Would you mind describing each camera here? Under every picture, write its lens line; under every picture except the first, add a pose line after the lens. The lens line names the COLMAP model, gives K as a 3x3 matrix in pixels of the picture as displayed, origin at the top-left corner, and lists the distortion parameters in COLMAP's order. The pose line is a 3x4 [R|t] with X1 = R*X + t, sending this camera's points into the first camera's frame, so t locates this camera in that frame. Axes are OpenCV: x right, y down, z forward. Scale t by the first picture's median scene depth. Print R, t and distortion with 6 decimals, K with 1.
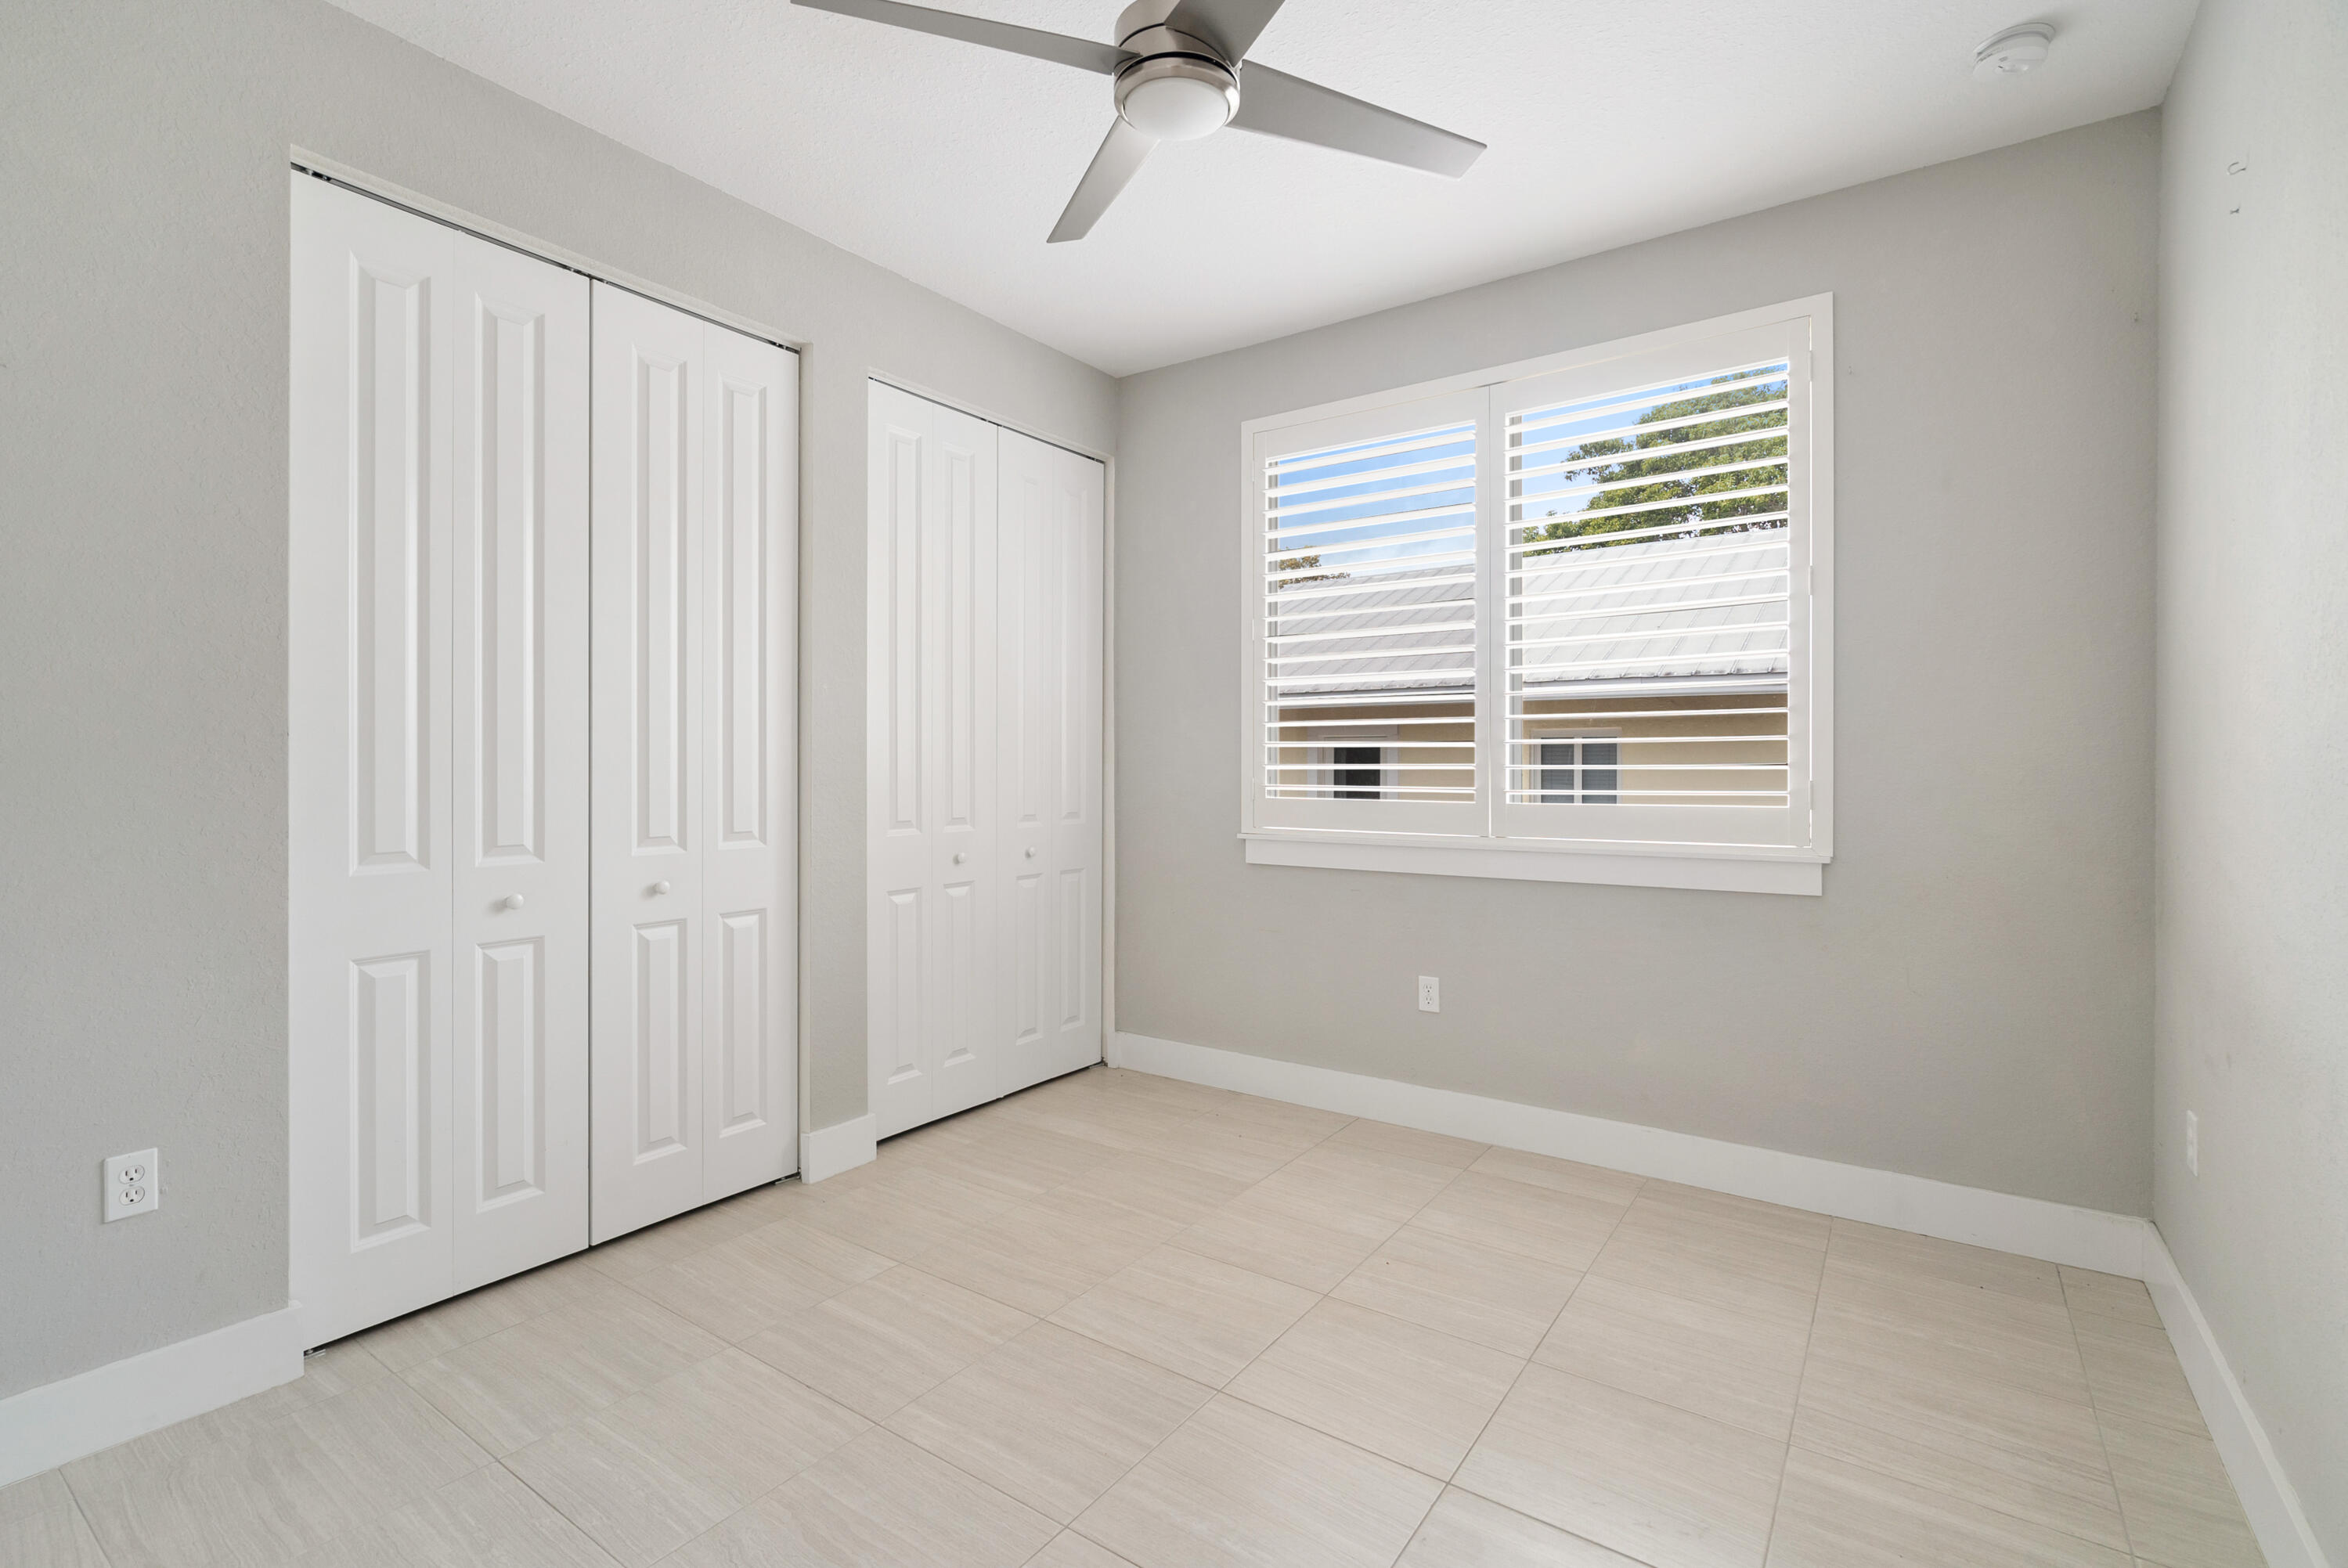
lens RADIAL K [[1080.6, 0, 1167.2], [0, 1080.6, 767.5], [0, 0, 1]] dist [0.000477, 0.000427]
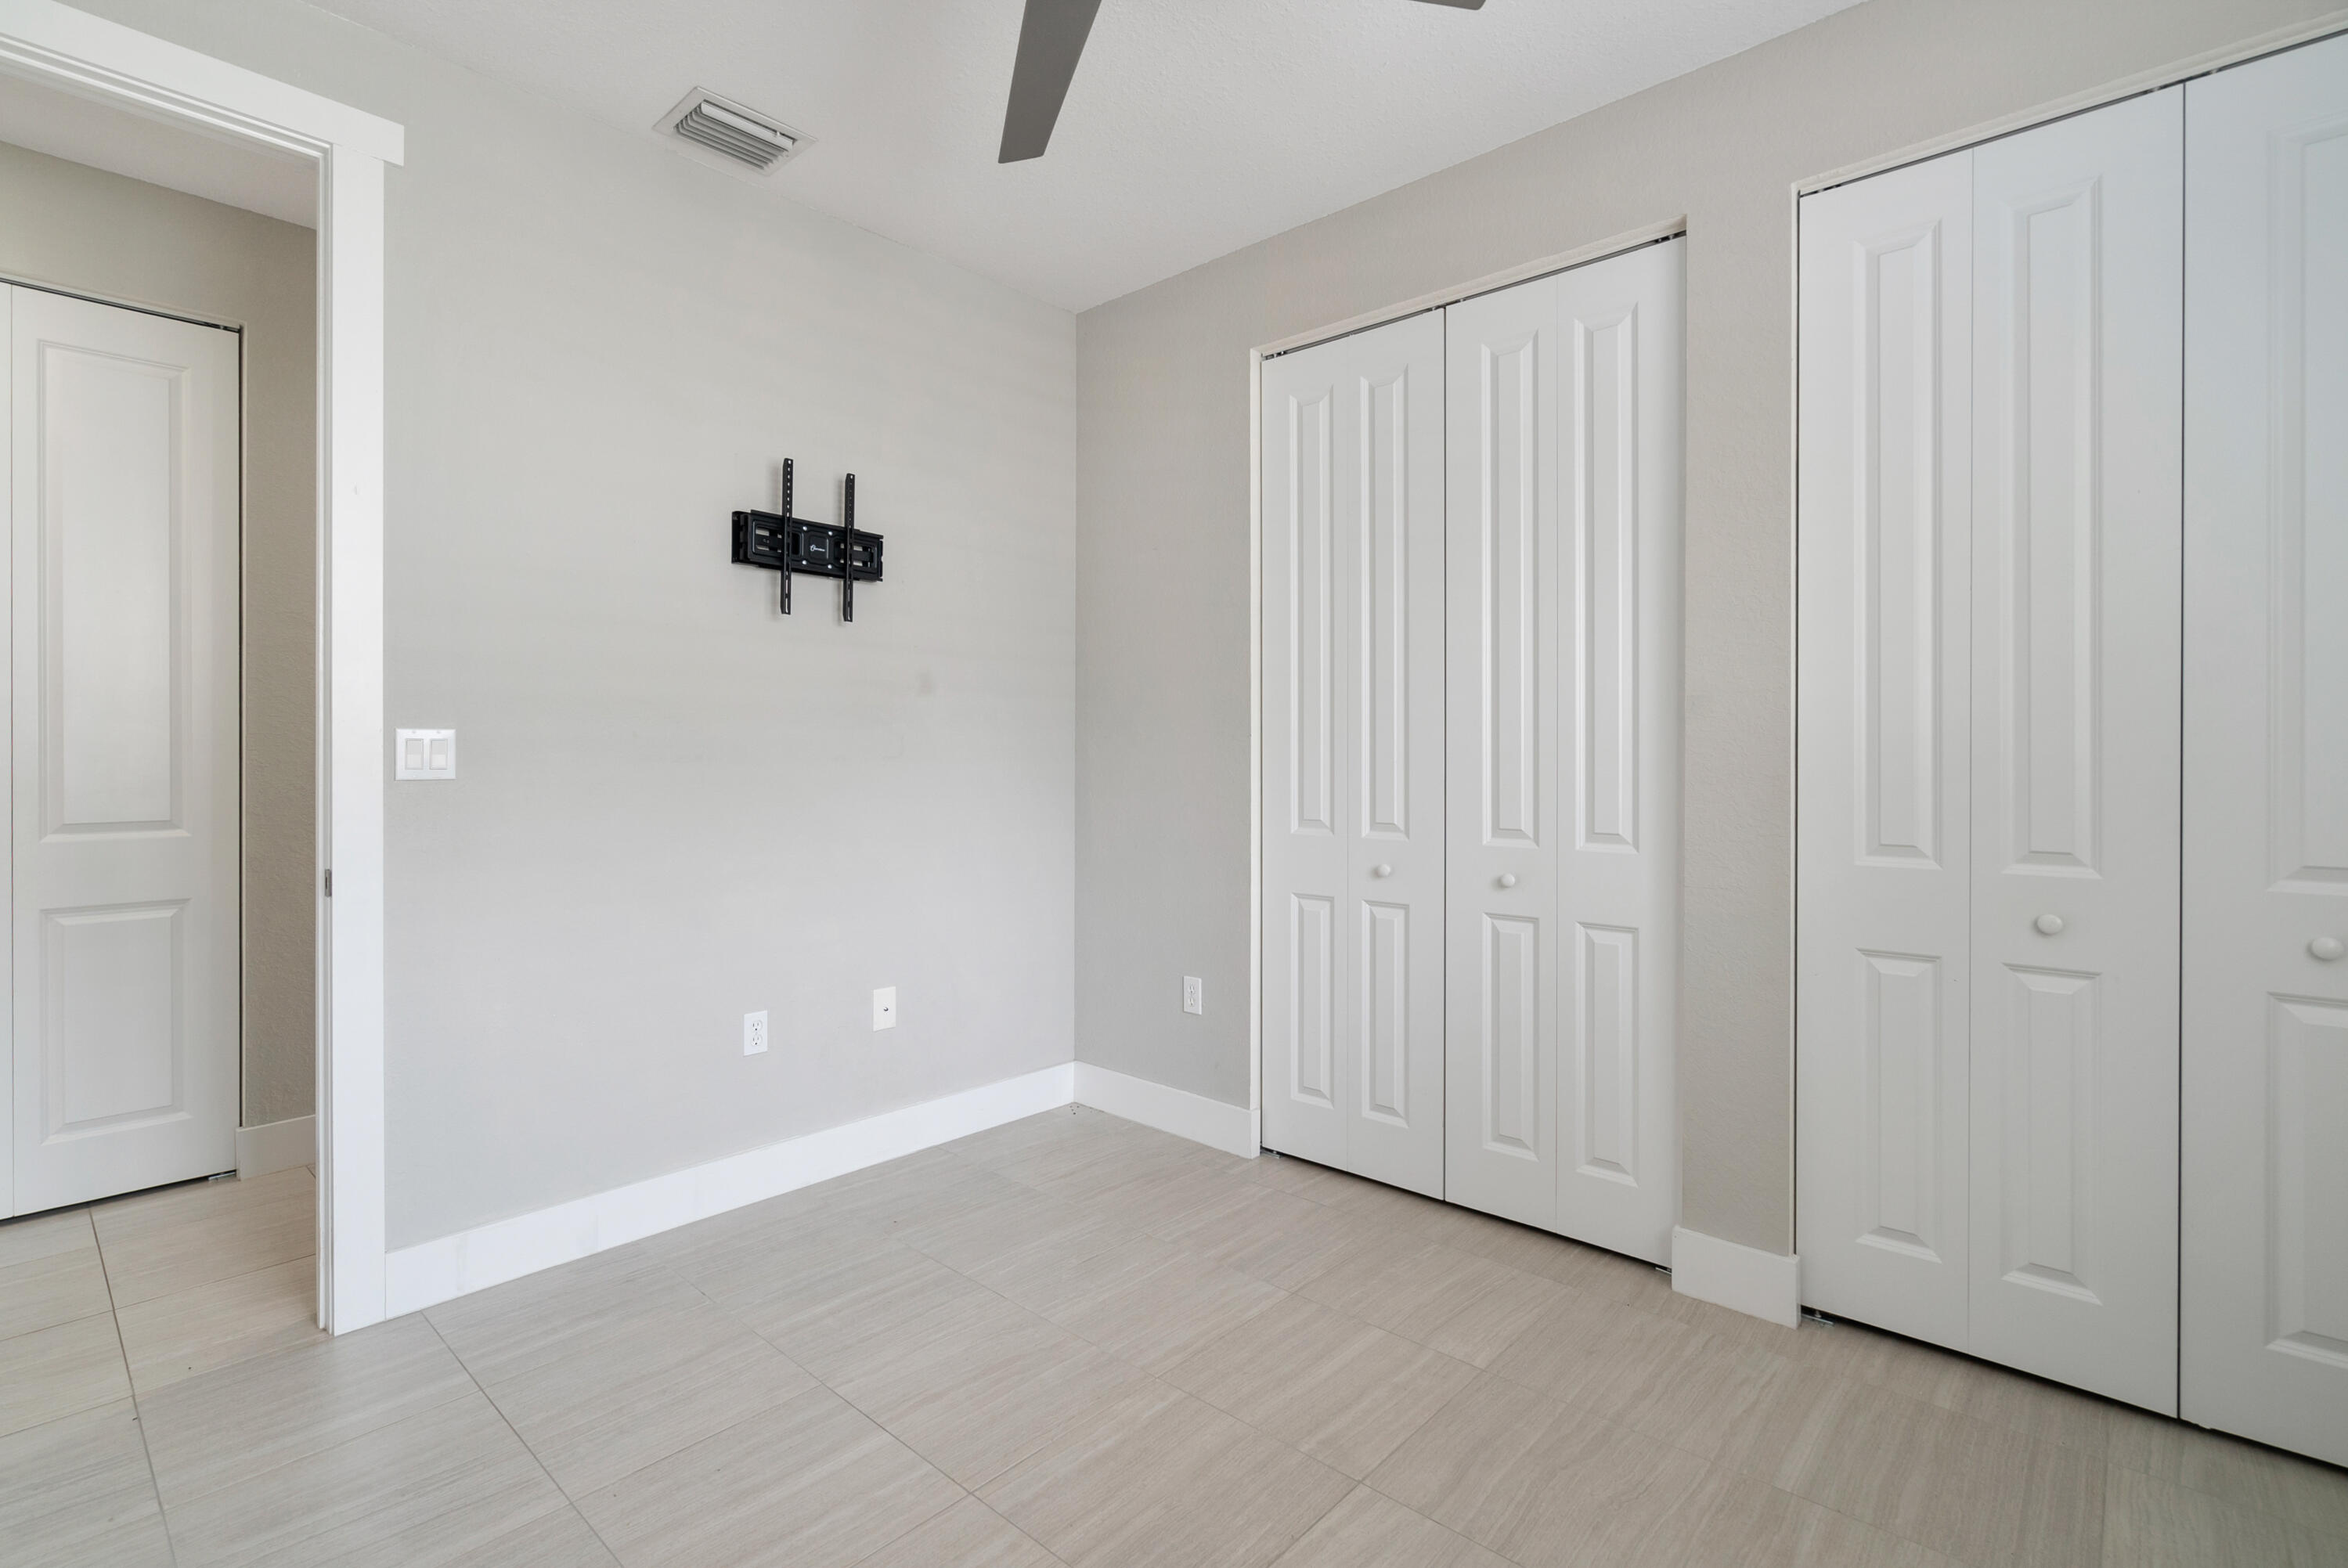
lens RADIAL K [[1080.6, 0, 1117.4], [0, 1080.6, 761.0], [0, 0, 1]] dist [0.000477, 0.000427]
pose [[-0.137685, 0.005902, -0.990459, 0.582832], [-0.001634, 0.999980, 0.006186, -0.004125], [0.990475, 0.002470, -0.137672, 0.820415]]
